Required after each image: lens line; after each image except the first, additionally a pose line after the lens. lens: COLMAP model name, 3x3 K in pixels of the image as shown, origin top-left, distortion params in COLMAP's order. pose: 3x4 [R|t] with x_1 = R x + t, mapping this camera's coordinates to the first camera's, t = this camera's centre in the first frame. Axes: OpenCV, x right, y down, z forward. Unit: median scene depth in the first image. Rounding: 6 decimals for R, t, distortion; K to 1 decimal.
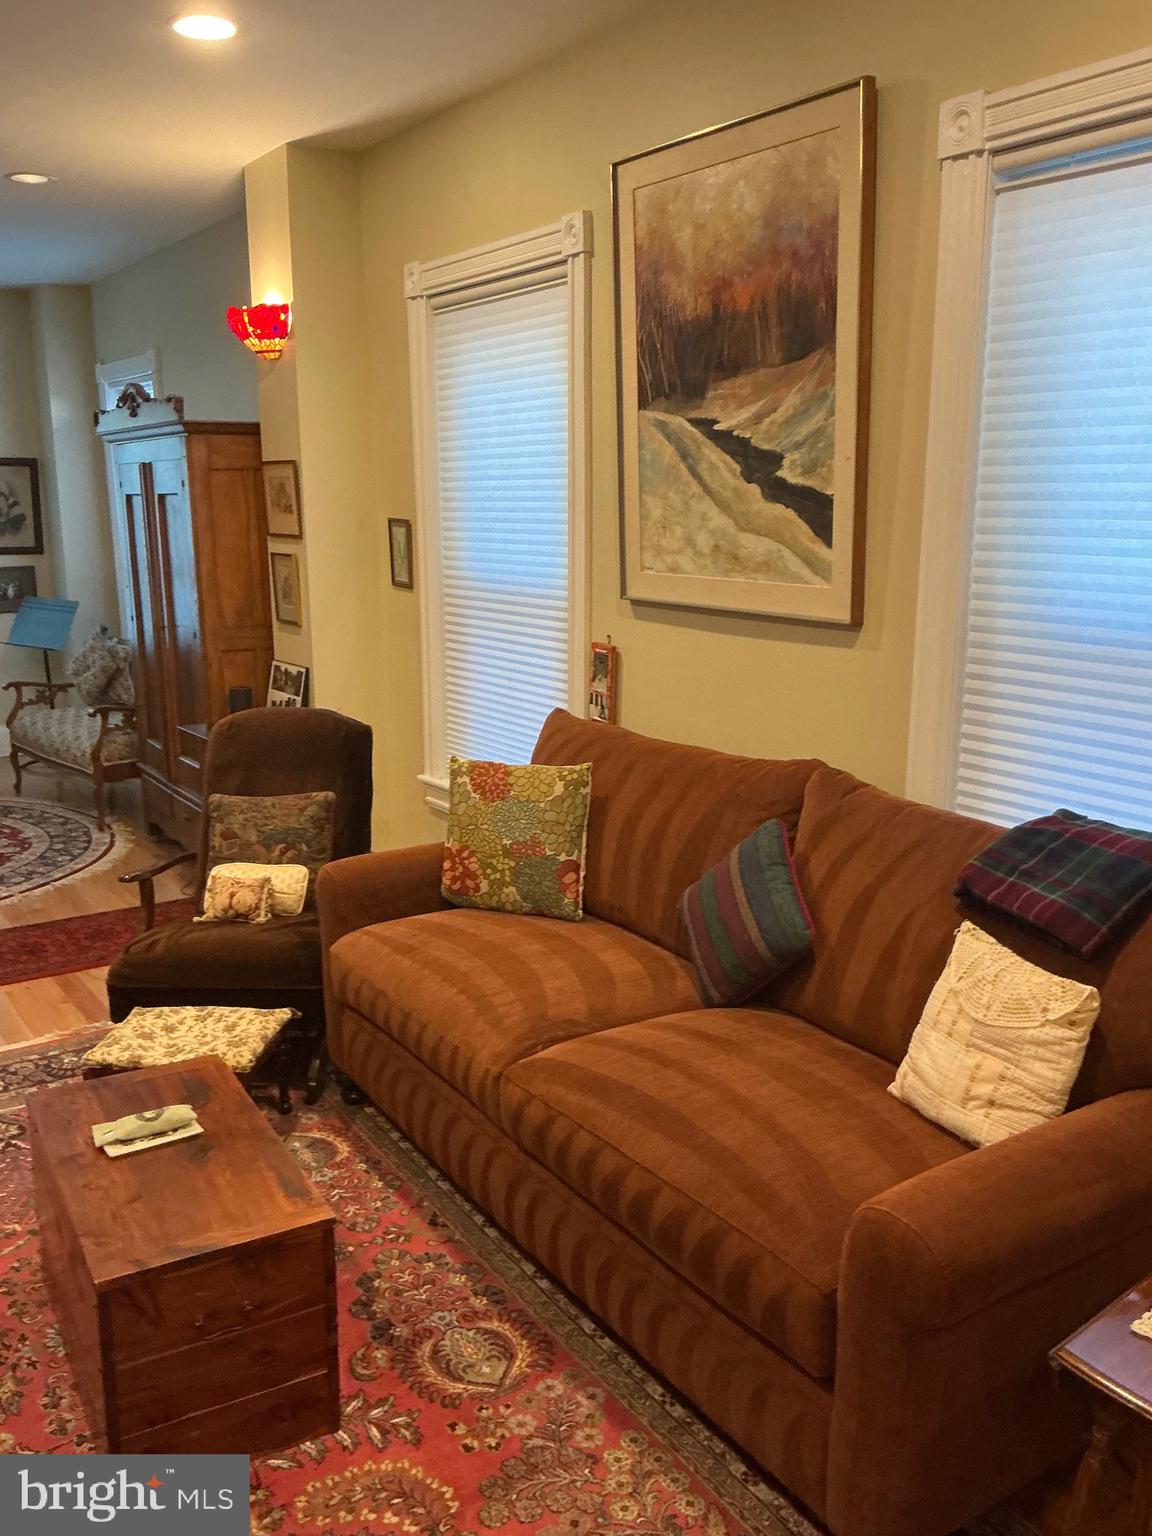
lens RADIAL K [[1272.4, 0, 571.8], [0, 1272.4, 771.0], [0, 0, 1]] dist [0.089292, -0.154527]
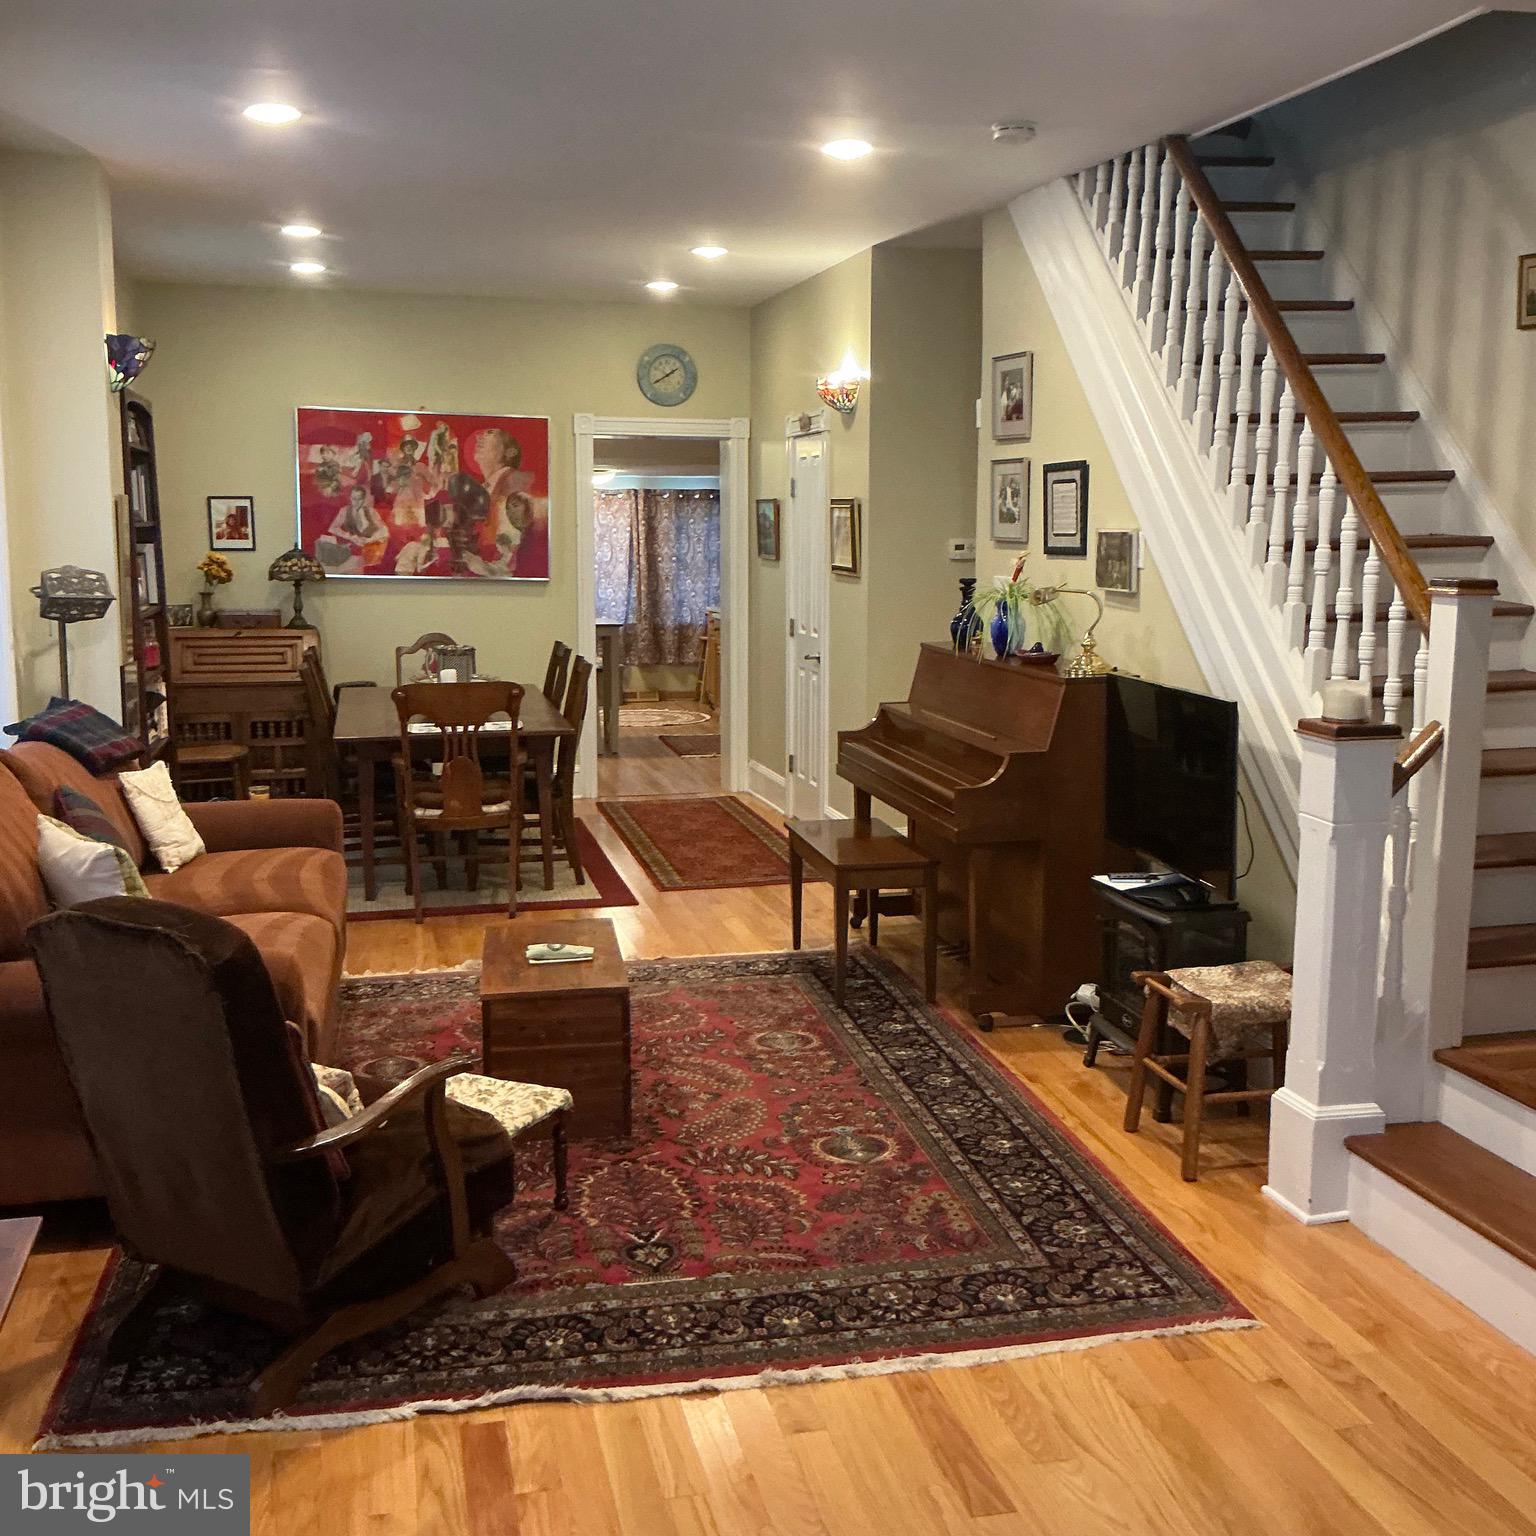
lens RADIAL K [[1700.4, 0, 772.7], [0, 1700.4, 771.8], [0, 0, 1]] dist [0.040011, 0.000000]
pose [[-0.932235, -0.059859, 0.356869, -0.781504], [0.070158, 0.937609, 0.340539, -0.356582], [-0.354988, 0.342500, -0.869872, 1.598608]]
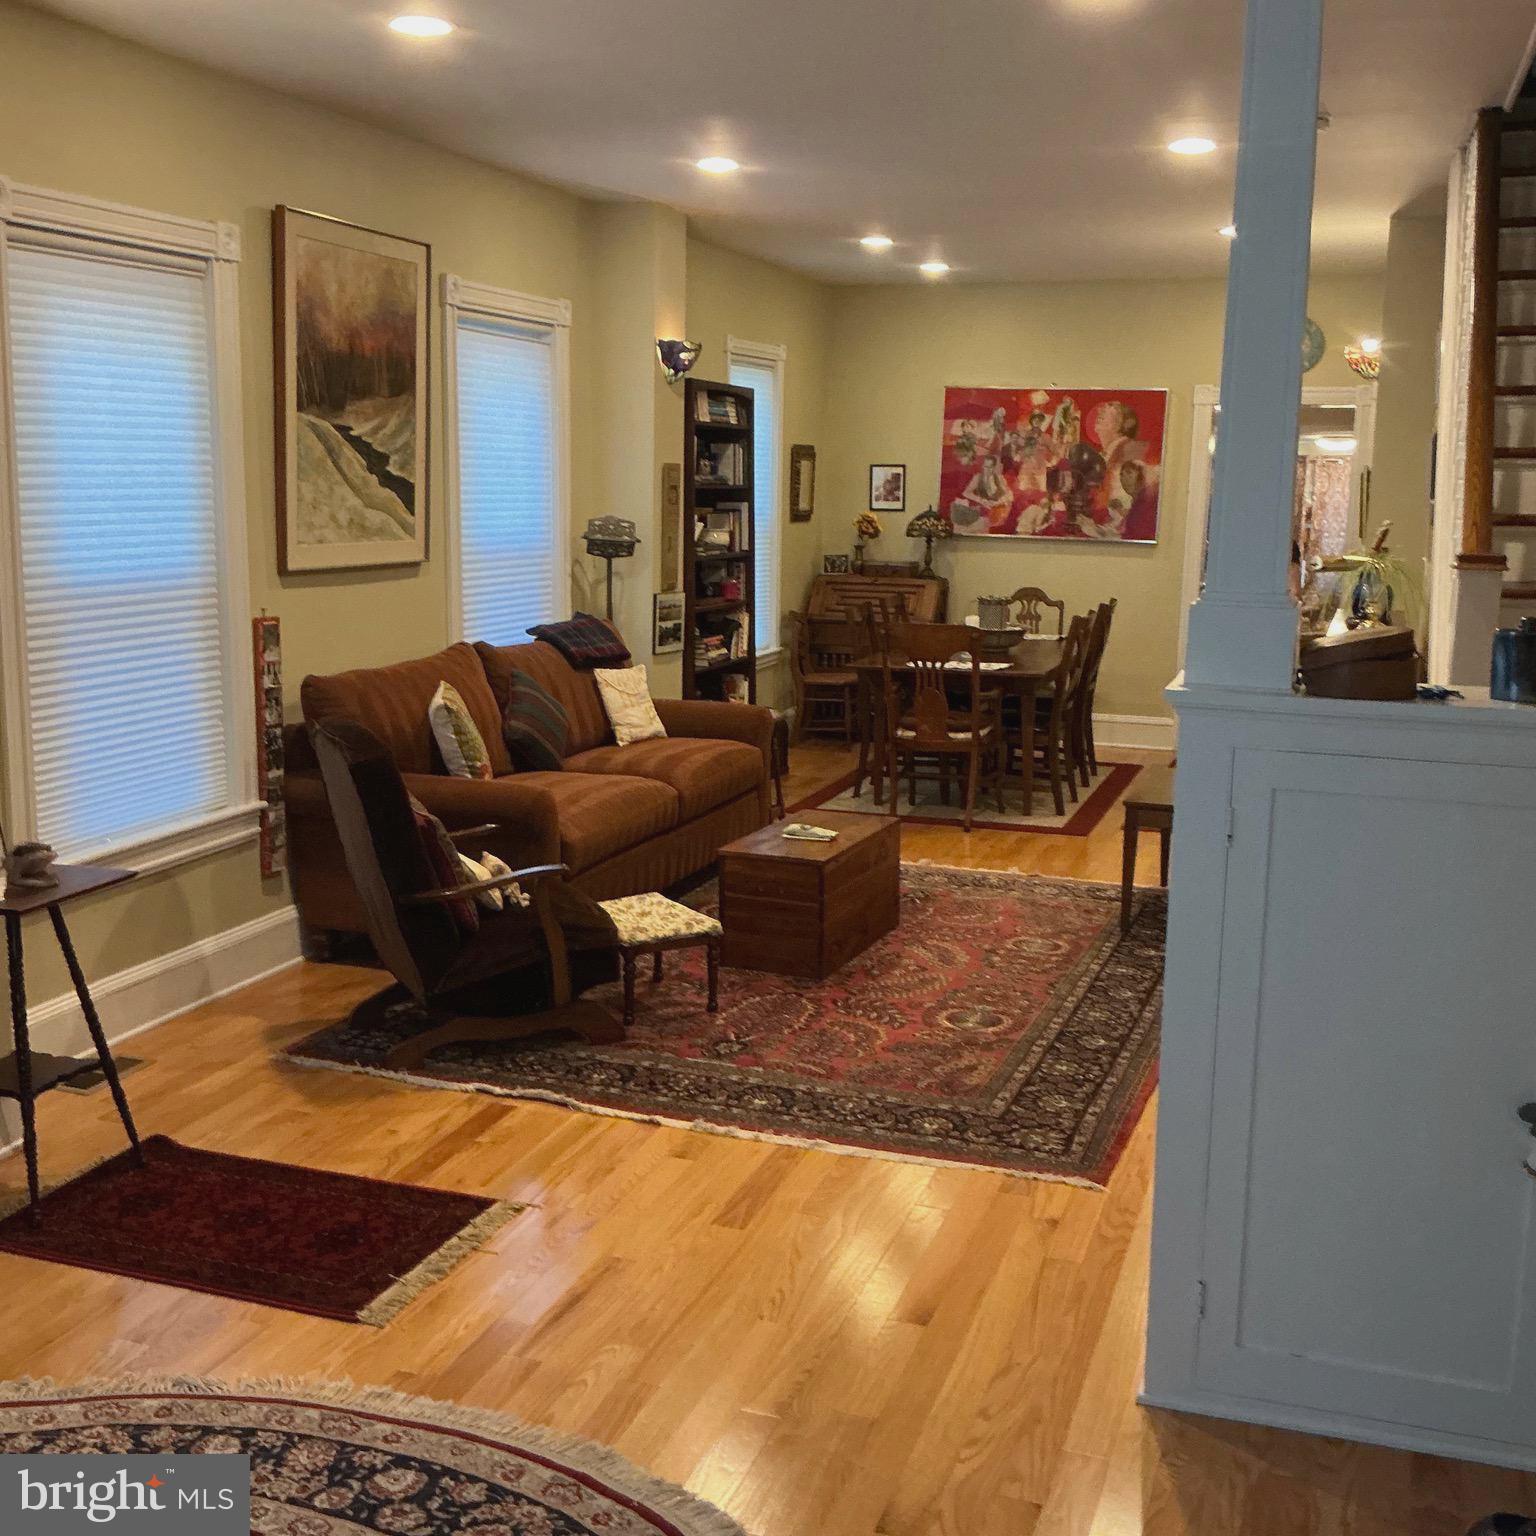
lens RADIAL K [[1700.4, 0, 752.7], [0, 1700.4, 776.2], [0, 0, 1]] dist [0.040011, 0.000000]
pose [[-0.584153, -0.152770, 0.797137, -1.389726], [0.155440, 0.942890, 0.294612, -0.333303], [-0.796620, 0.296005, -0.527045, 1.462844]]
